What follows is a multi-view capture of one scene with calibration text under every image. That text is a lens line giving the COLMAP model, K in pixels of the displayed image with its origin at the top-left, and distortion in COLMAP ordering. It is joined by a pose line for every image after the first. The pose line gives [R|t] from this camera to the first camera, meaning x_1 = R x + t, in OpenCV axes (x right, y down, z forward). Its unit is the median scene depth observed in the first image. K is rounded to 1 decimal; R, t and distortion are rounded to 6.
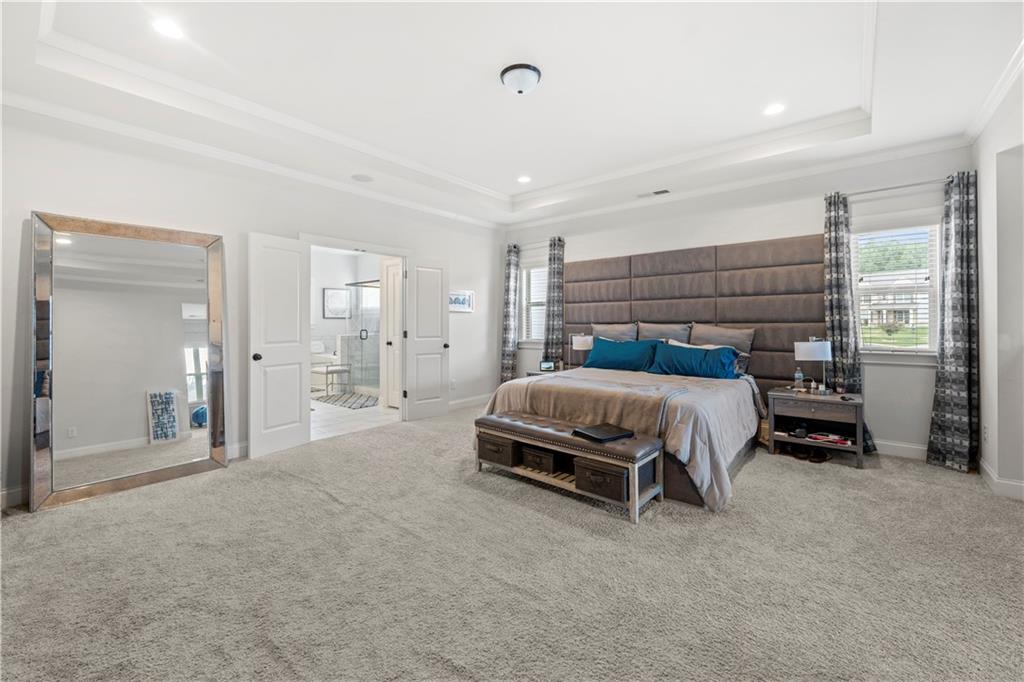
lens RADIAL K [[412.5, 0, 501.7], [0, 412.5, 318.5], [0, 0, 1]] dist [0.000433, -0.000168]
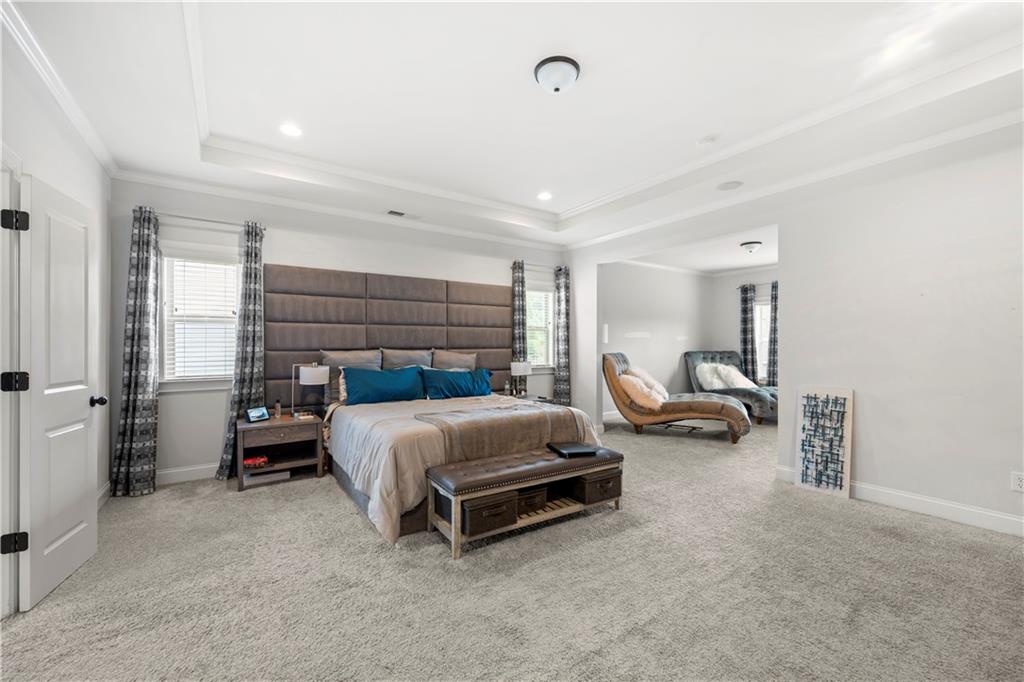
lens RADIAL K [[412.5, 0, 509.7], [0, 412.5, 347.7], [0, 0, 1]] dist [0.000433, -0.000168]
pose [[0.277555, 0.001707, 0.960708, -0.527921], [-0.007571, 0.999971, 0.000411, 0.005787], [-0.960680, -0.007388, 0.277560, 0.533598]]
